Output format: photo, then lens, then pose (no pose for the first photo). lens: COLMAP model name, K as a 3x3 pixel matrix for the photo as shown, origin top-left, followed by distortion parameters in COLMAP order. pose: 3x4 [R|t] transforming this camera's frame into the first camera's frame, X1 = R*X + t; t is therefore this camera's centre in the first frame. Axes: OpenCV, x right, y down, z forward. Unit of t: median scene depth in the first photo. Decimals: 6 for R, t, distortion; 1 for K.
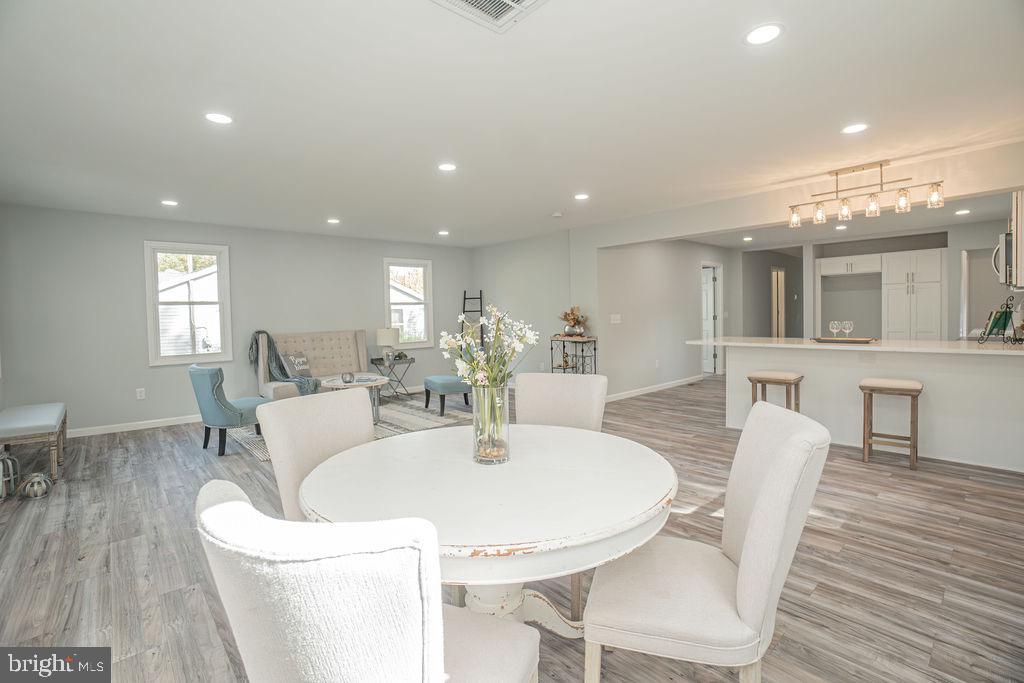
lens RADIAL K [[468.7, 0, 523.1], [0, 468.7, 328.5], [0, 0, 1]] dist [-0.068802, 0.026266]
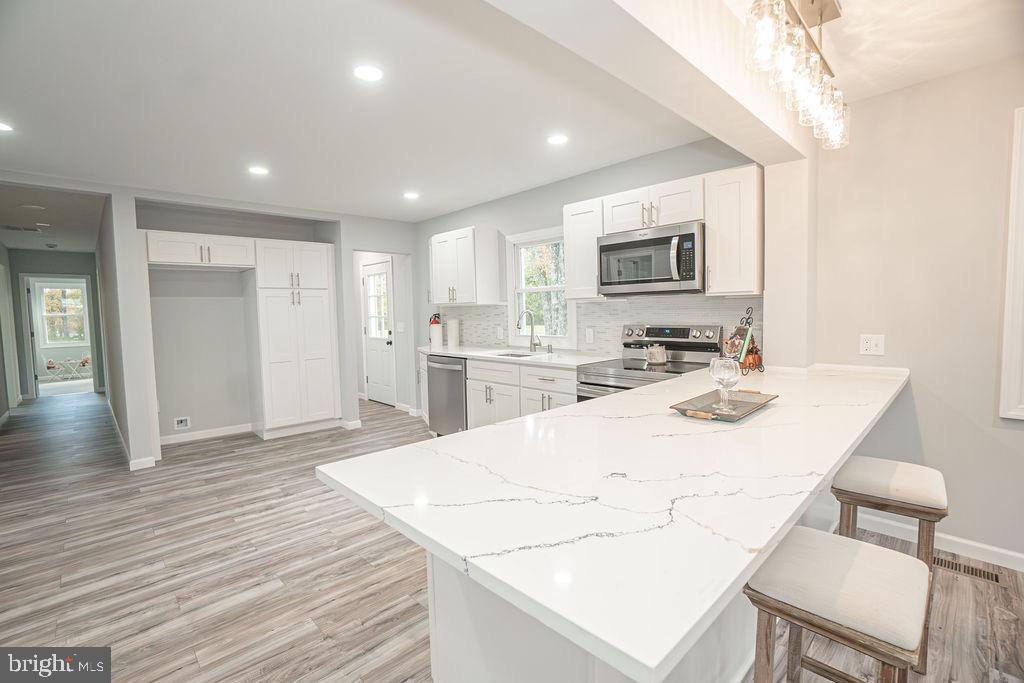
lens RADIAL K [[459.2, 0, 512.0], [0, 459.2, 341.5], [0, 0, 1]] dist [-0.065901, 0.024041]
pose [[-0.016188, -0.046654, 0.998780, 0.211956], [0.053667, 0.997430, 0.047461, -0.043538], [-0.998428, 0.054369, -0.013643, 0.857026]]
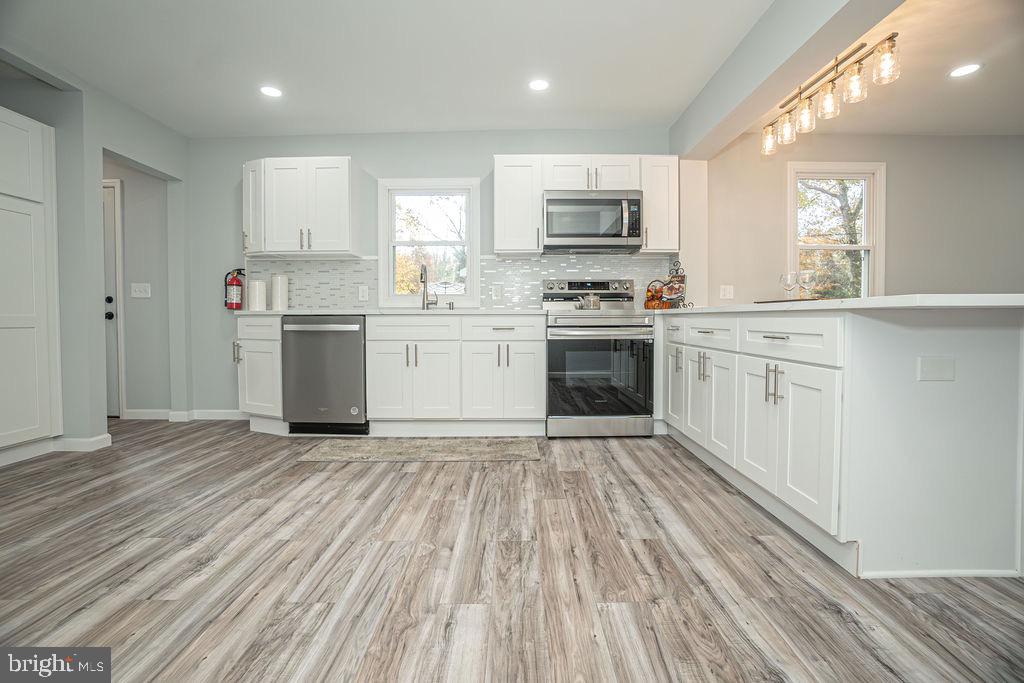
lens RADIAL K [[458.5, 0, 513.8], [0, 458.5, 330.7], [0, 0, 1]] dist [-0.065134, 0.024064]
pose [[-0.730725, 0.003884, 0.682661, 0.408930], [0.039484, 0.998550, 0.036583, 0.018288], [-0.681529, 0.053687, -0.729819, 1.205753]]
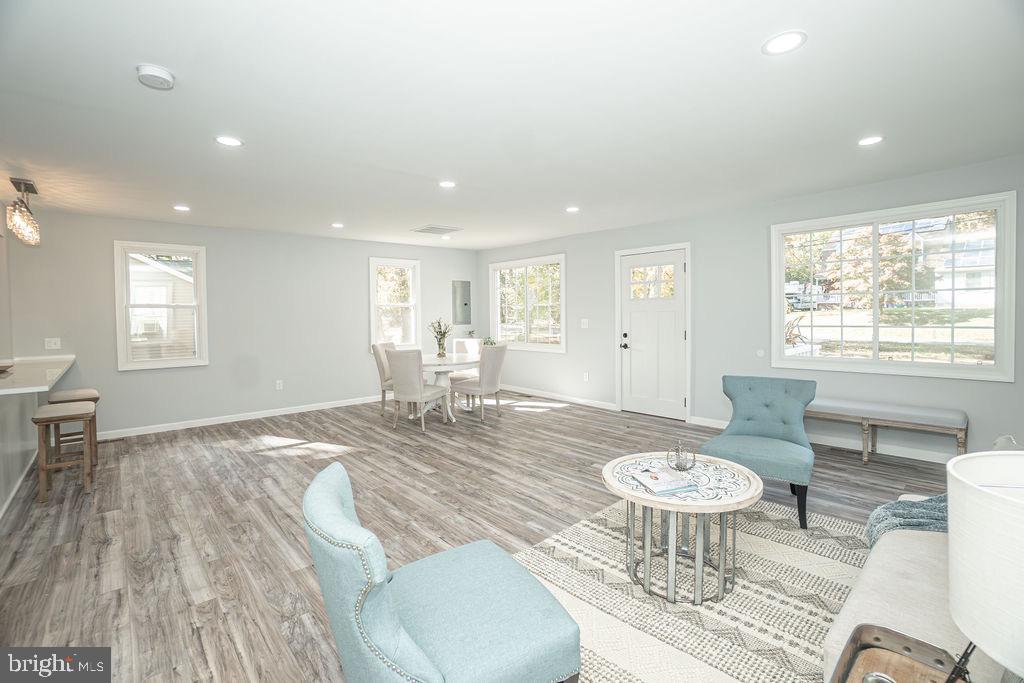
lens RADIAL K [[462.3, 0, 519.0], [0, 462.3, 329.8], [0, 0, 1]] dist [-0.064167, 0.023117]
pose [[-0.999341, 0.034739, 0.010499, -0.203526], [0.035349, 0.997260, 0.064985, -0.048013], [-0.008212, 0.065314, -0.997831, 1.281903]]
